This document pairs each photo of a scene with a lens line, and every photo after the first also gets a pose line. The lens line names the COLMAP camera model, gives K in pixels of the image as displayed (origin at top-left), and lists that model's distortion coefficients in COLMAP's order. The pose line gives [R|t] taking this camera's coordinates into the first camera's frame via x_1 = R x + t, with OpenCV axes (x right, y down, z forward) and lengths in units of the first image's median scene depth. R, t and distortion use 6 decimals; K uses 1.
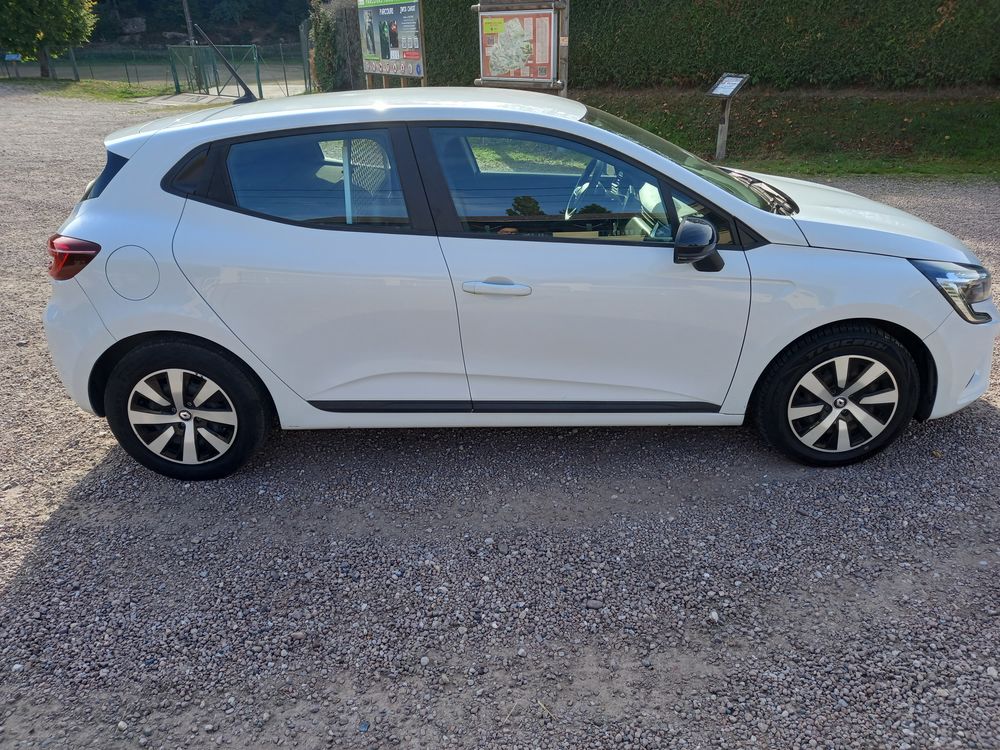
lens RADIAL K [[705.6, 0, 500.0], [0, 705.6, 375.0], [0, 0, 1]] dist [0.028926, -0.008559]
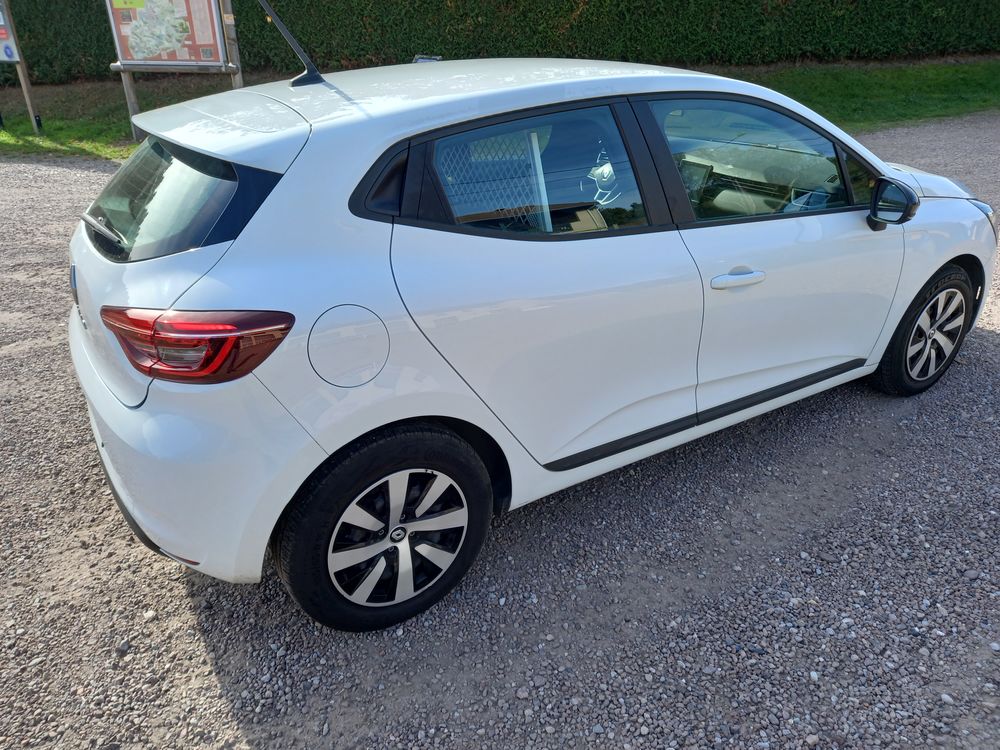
lens RADIAL K [[705.6, 0, 500.0], [0, 705.6, 375.0], [0, 0, 1]] dist [0.028926, -0.008559]
pose [[0.854953, -0.220845, 0.469343, -0.645522], [0.213249, 0.974481, 0.070079, -0.121930], [-0.472843, 0.040173, 0.880231, 0.335419]]
